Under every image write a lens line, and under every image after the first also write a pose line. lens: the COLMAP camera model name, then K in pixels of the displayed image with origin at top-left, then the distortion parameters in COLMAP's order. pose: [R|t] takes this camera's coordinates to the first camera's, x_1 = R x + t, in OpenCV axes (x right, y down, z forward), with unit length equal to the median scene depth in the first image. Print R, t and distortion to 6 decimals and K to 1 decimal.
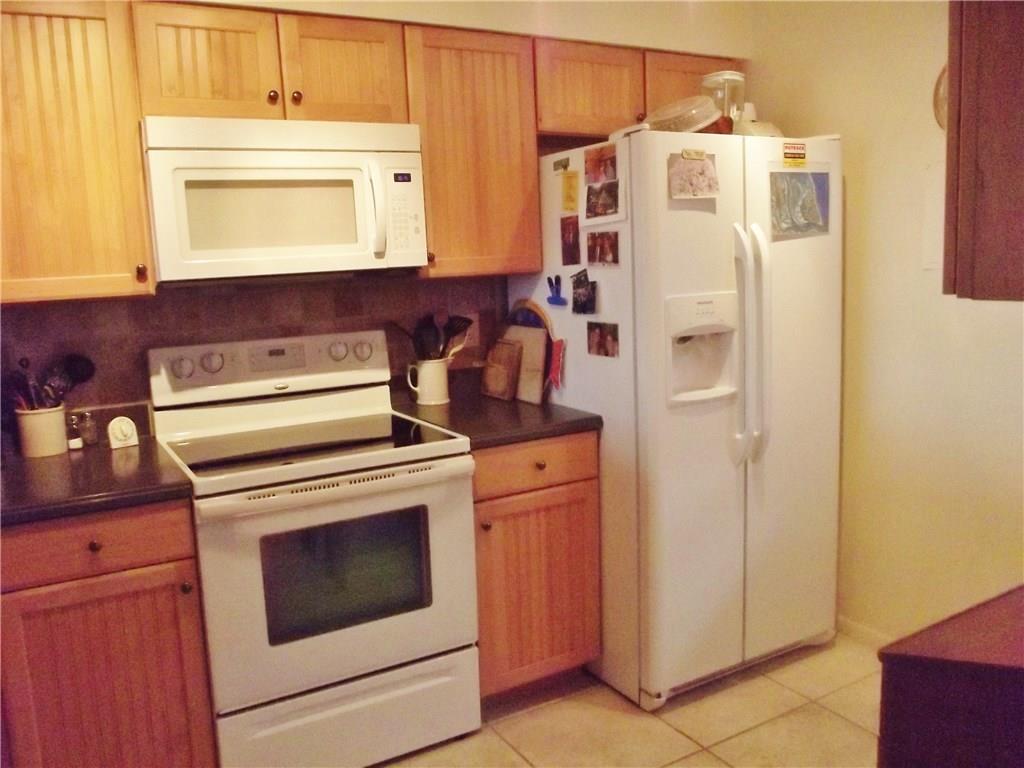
lens RADIAL K [[856.2, 0, 512.0], [0, 856.2, 384.0], [0, 0, 1]] dist [-0.058259, 0.013816]
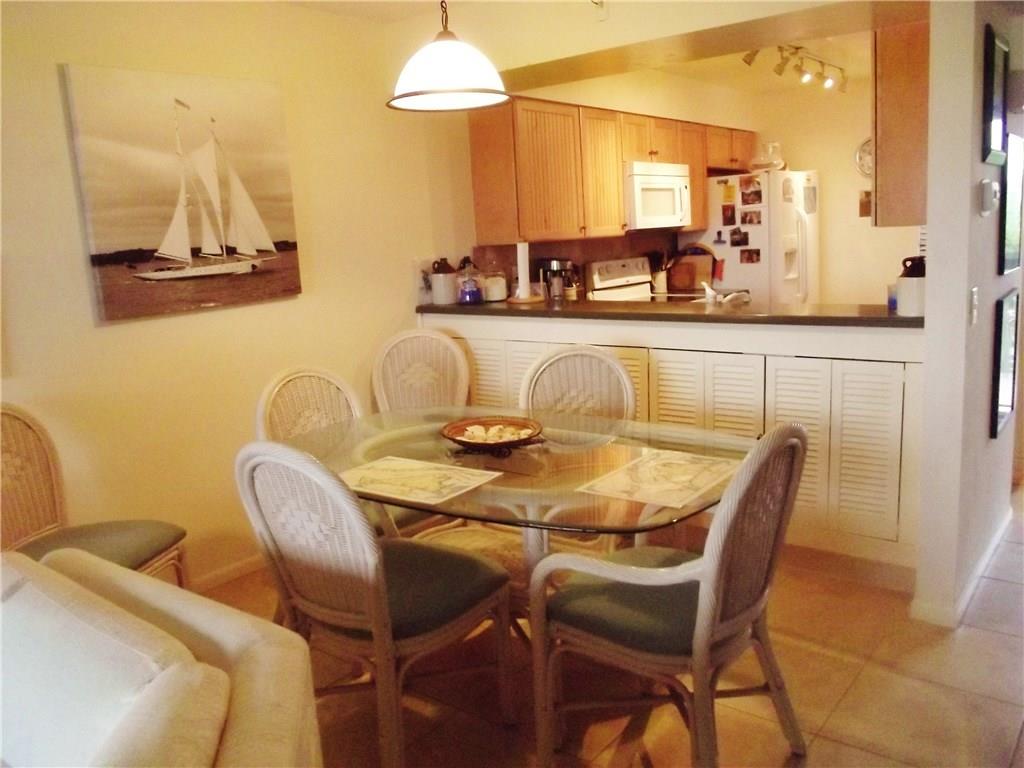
lens RADIAL K [[856.2, 0, 512.0], [0, 856.2, 384.0], [0, 0, 1]] dist [-0.058259, 0.013816]
pose [[0.929509, -0.076197, 0.360843, -1.430832], [0.074164, 0.997055, 0.019499, 0.212669], [-0.361266, 0.008638, 0.932423, -0.991768]]
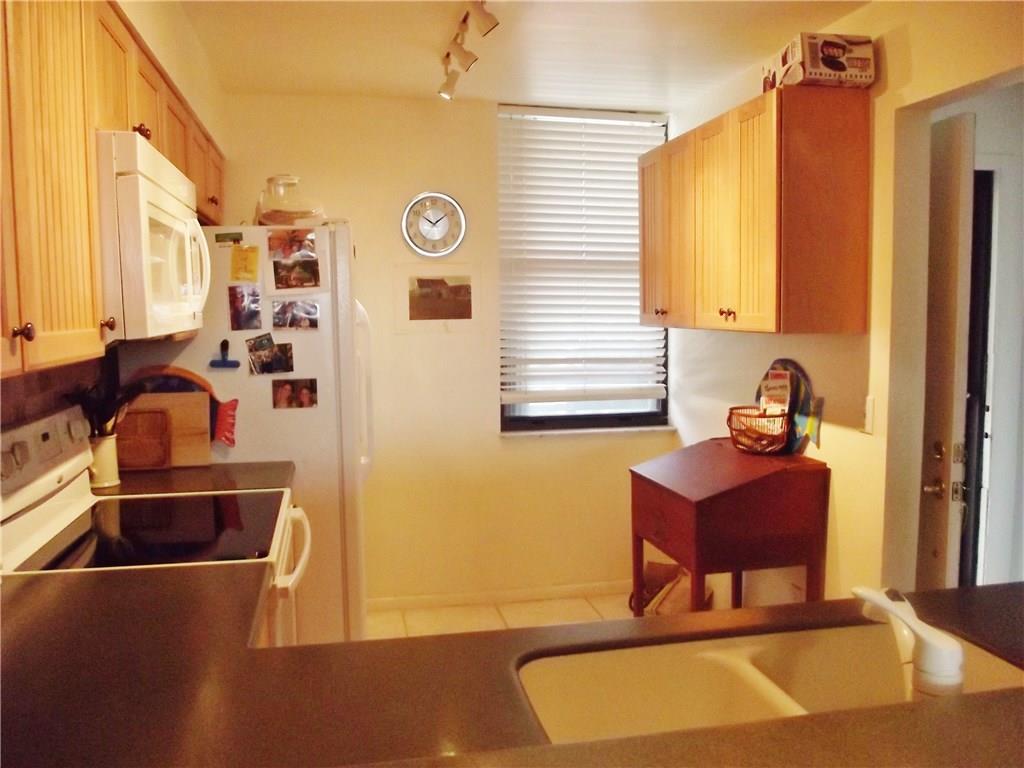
lens RADIAL K [[856.2, 0, 512.0], [0, 856.2, 384.0], [0, 0, 1]] dist [-0.058259, 0.013816]
pose [[0.308357, -0.048754, 0.950021, -0.921731], [0.143152, 0.989691, 0.004326, -0.028933], [-0.940438, 0.134663, 0.312157, 0.375399]]
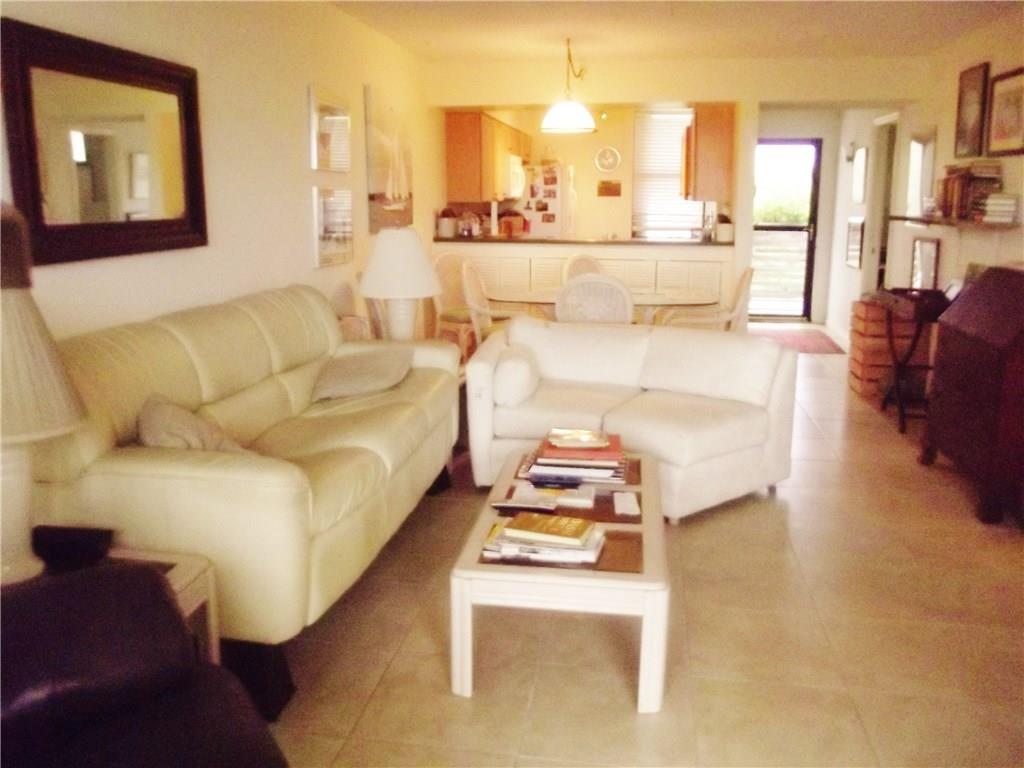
lens RADIAL K [[867.6, 0, 510.2], [0, 867.6, 375.5], [0, 0, 1]] dist [-0.072016, 0.088960]
pose [[0.632551, -0.120918, 0.765022, -3.083682], [0.095343, 0.992382, 0.078021, 0.330704], [-0.768628, 0.023587, 0.639261, -1.324490]]
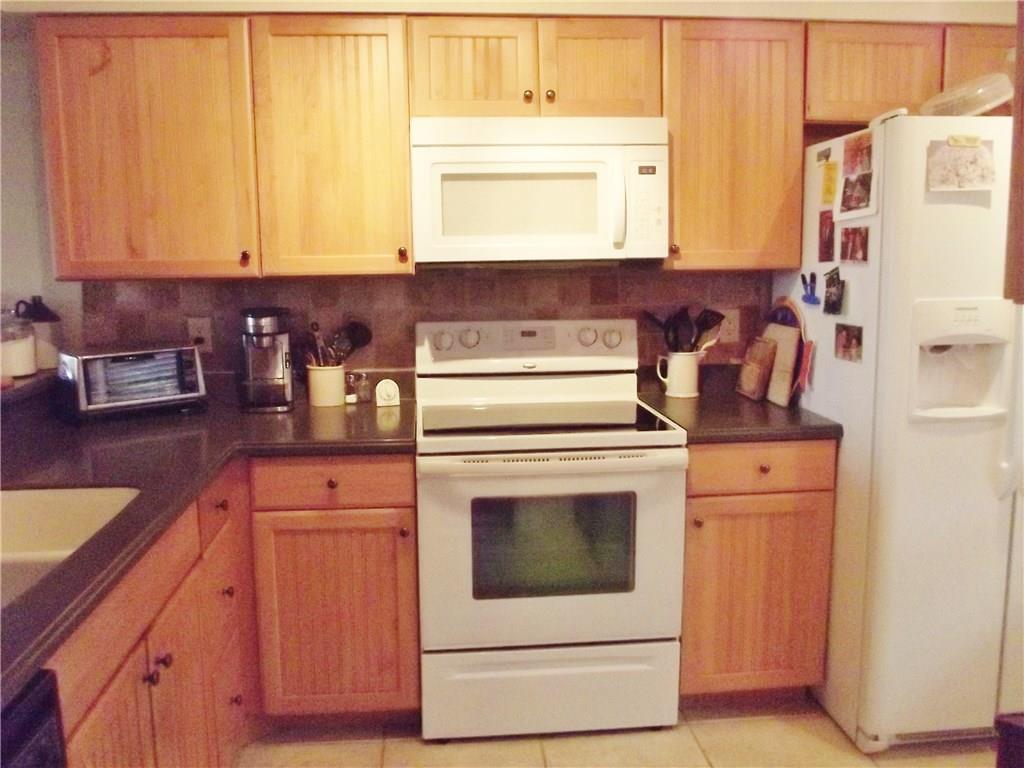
lens RADIAL K [[867.6, 0, 510.2], [0, 867.6, 375.5], [0, 0, 1]] dist [-0.072016, 0.088960]
pose [[0.906754, 0.085116, -0.412980, 0.166473], [-0.086716, 0.996122, 0.014905, 0.001312], [0.412647, 0.022297, 0.910618, -0.001417]]
